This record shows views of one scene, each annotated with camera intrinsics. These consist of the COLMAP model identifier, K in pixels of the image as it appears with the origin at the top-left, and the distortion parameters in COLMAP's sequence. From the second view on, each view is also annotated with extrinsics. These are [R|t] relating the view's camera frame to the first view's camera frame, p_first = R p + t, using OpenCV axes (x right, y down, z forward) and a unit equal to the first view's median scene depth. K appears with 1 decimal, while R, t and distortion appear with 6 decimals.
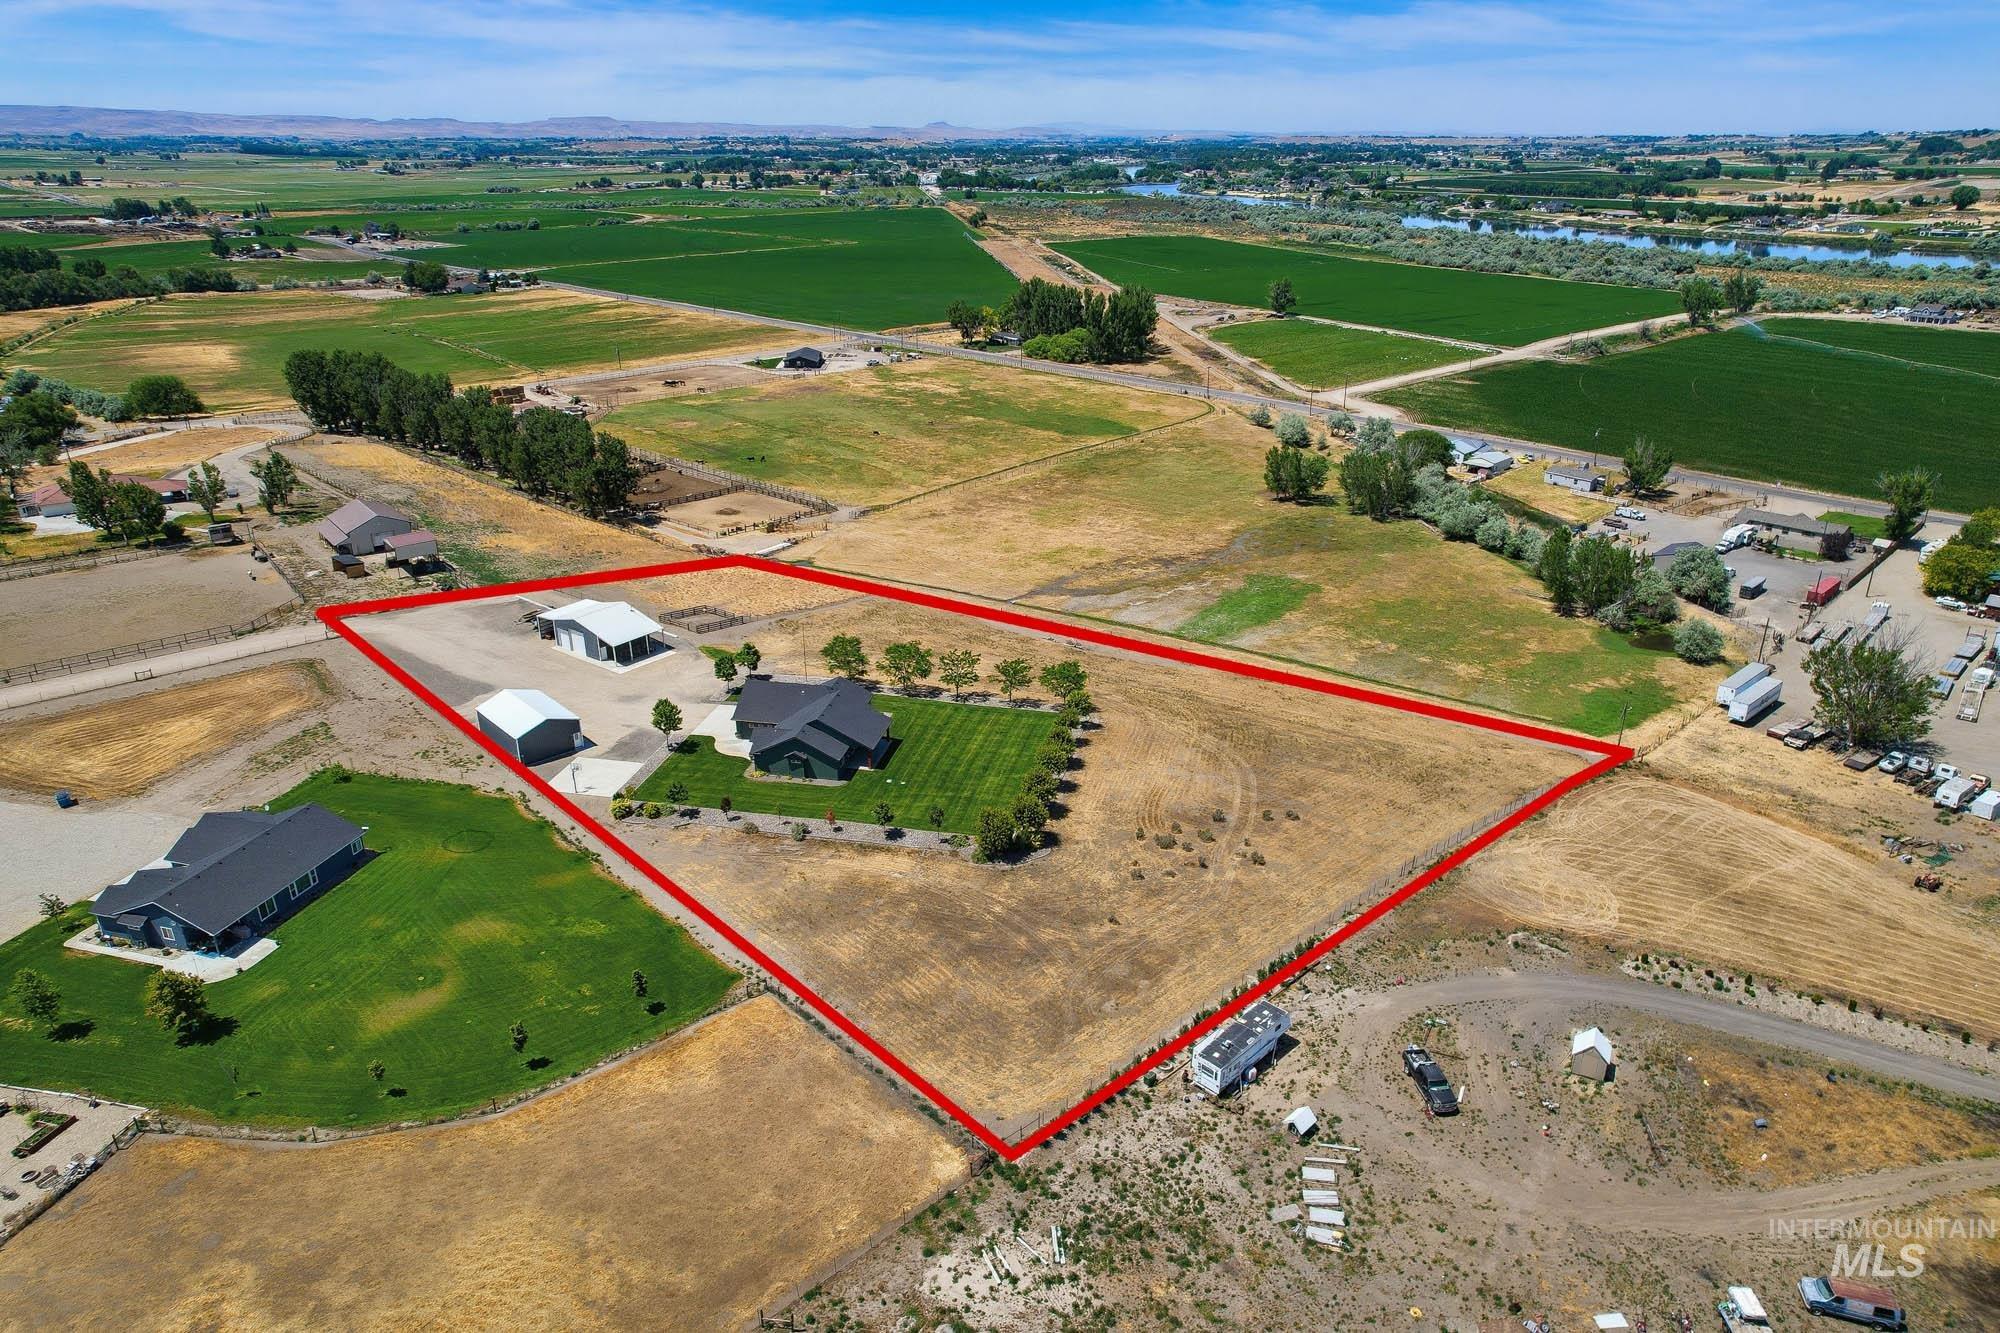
lens RADIAL K [[1280.4, 0, 1000.0], [0, 1280.4, 666.5], [0, 0, 1]] dist [-0.054378, 0.042004]
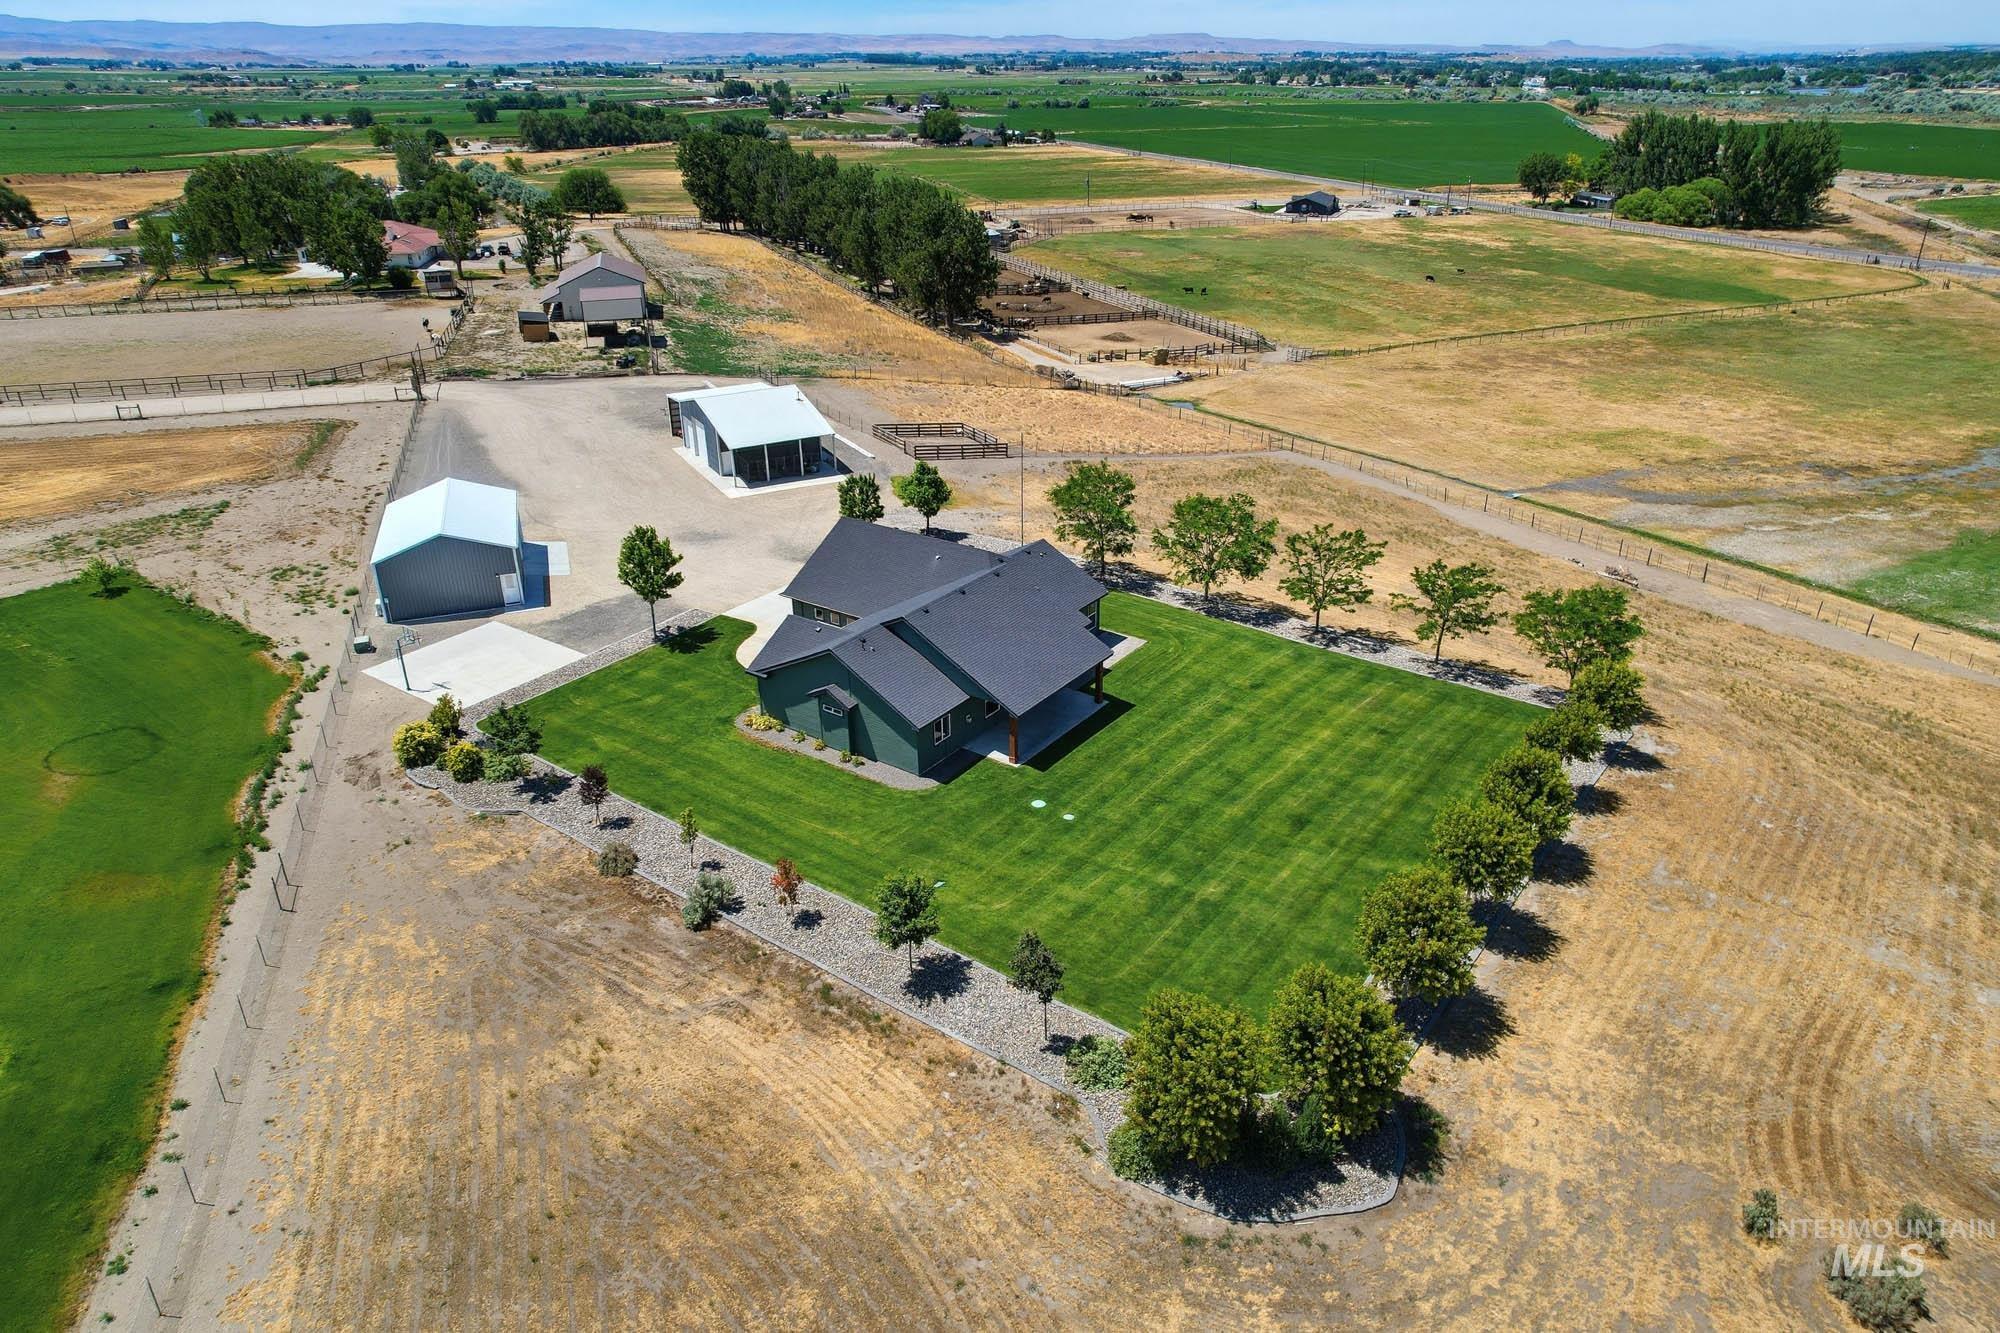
lens RADIAL K [[1307.5, 0, 1000.0], [0, 1307.5, 666.5], [0, 0, 1]] dist [-0.065896, 0.069415]
pose [[0.913902, 0.169567, -0.368823, 0.024675], [-0.151552, 0.985405, 0.077513, 0.012123], [0.376584, -0.014944, 0.926262, 0.384162]]
